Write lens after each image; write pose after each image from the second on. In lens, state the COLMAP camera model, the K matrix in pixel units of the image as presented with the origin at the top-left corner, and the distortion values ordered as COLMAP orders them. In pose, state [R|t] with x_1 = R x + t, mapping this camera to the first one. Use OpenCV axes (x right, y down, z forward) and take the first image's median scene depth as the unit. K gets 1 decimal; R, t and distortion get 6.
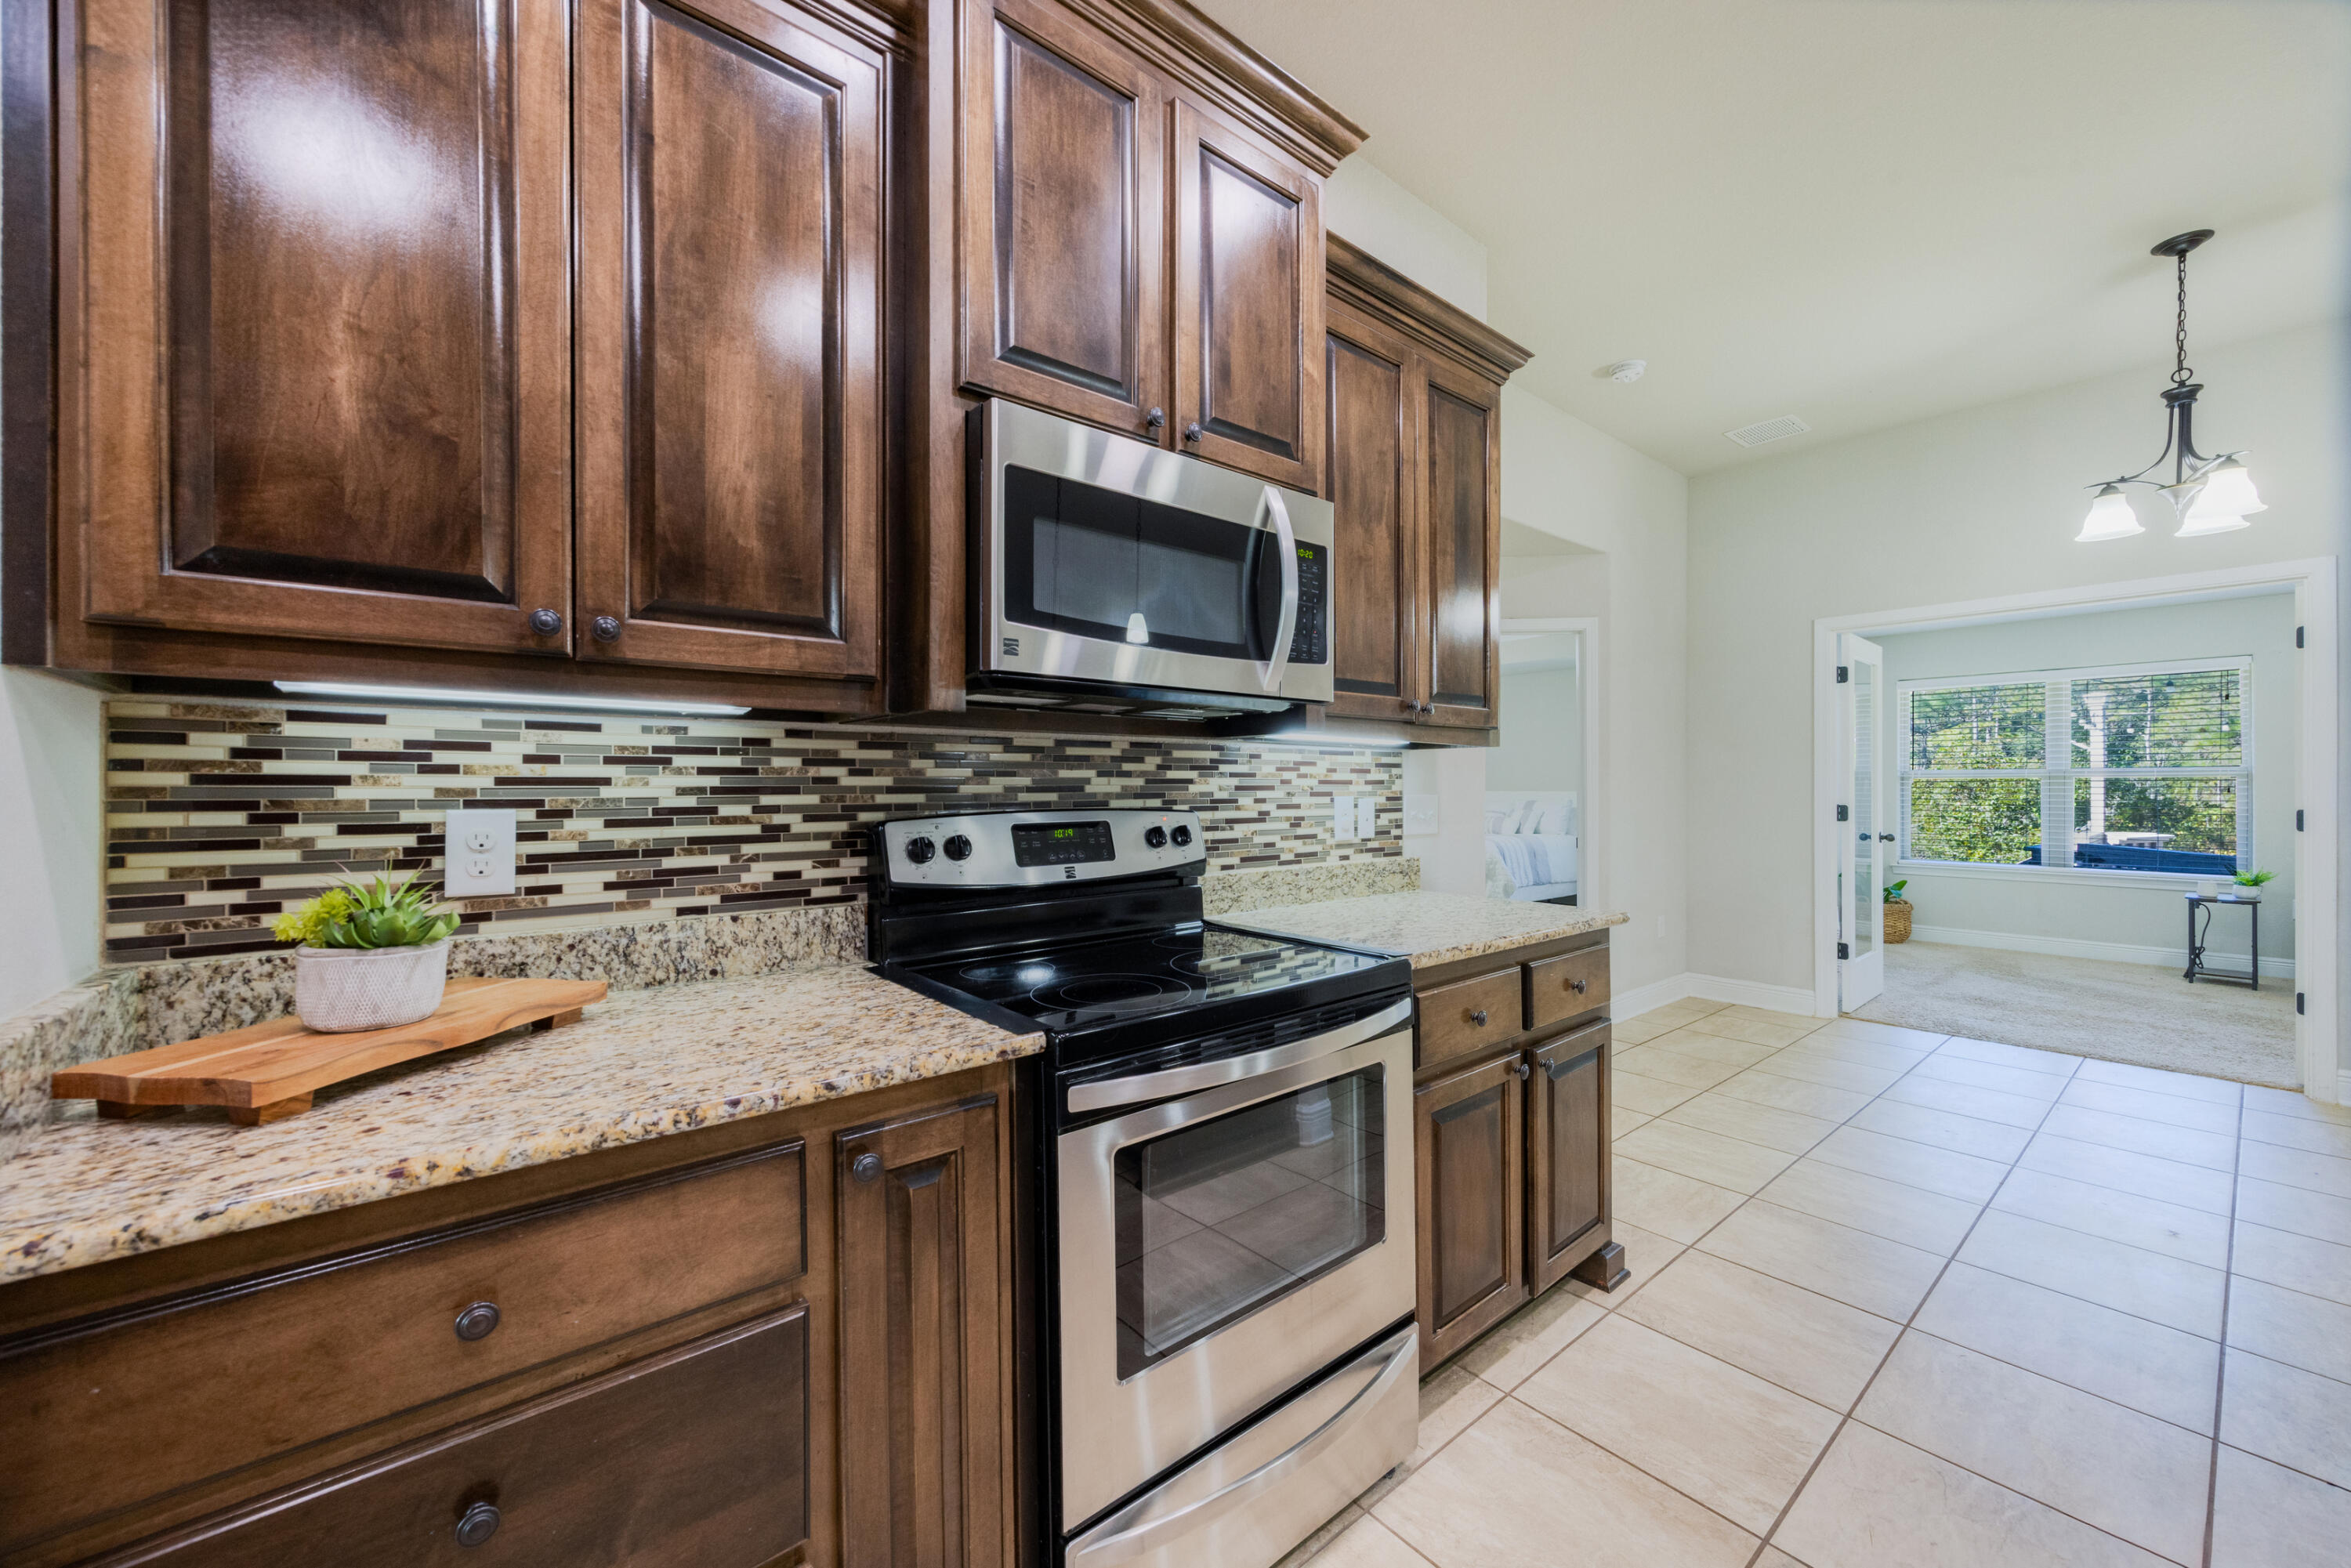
lens RADIAL K [[879.8, 0, 1208.1], [0, 879.8, 787.3], [0, 0, 1]] dist [0.002004, 0.000283]
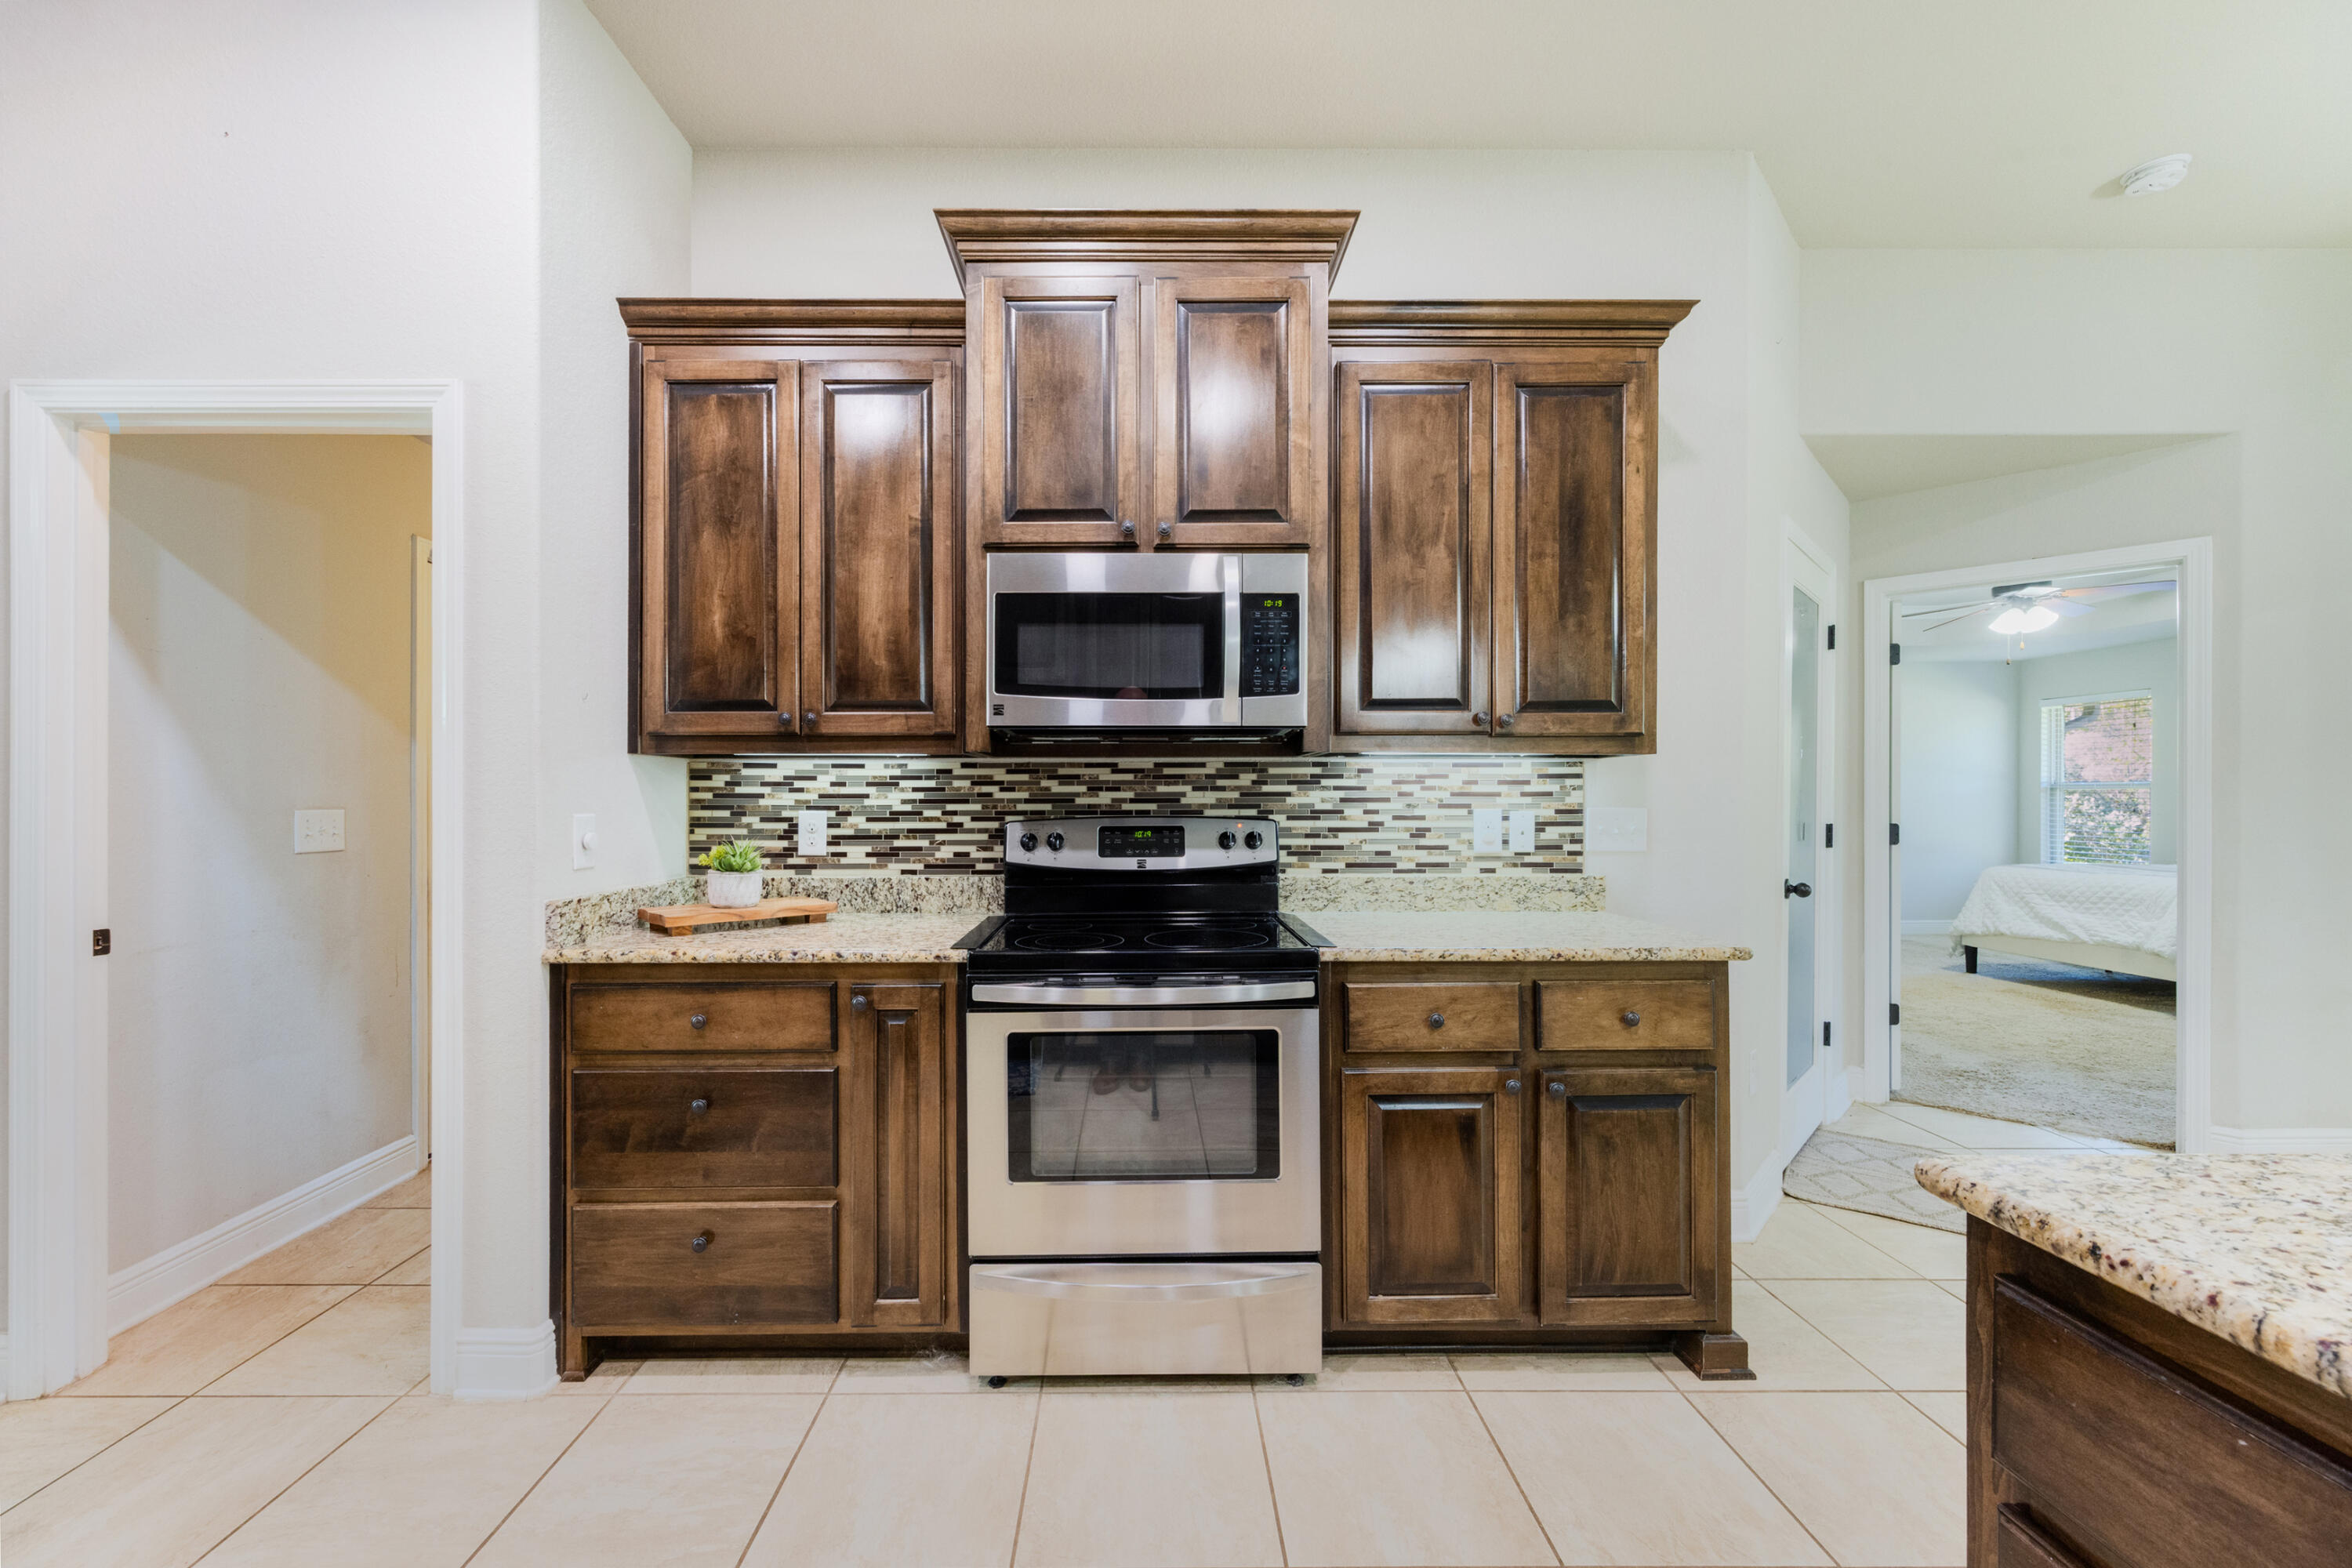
lens RADIAL K [[909.1, 0, 1113.8], [0, 909.1, 797.0], [0, 0, 1]] dist [-0.001991, 0.000654]
pose [[0.768330, 0.000538, -0.640054, 0.818080], [-0.000233, 1.000000, 0.000560, -0.005306], [0.640054, -0.000281, 0.768330, -0.090761]]
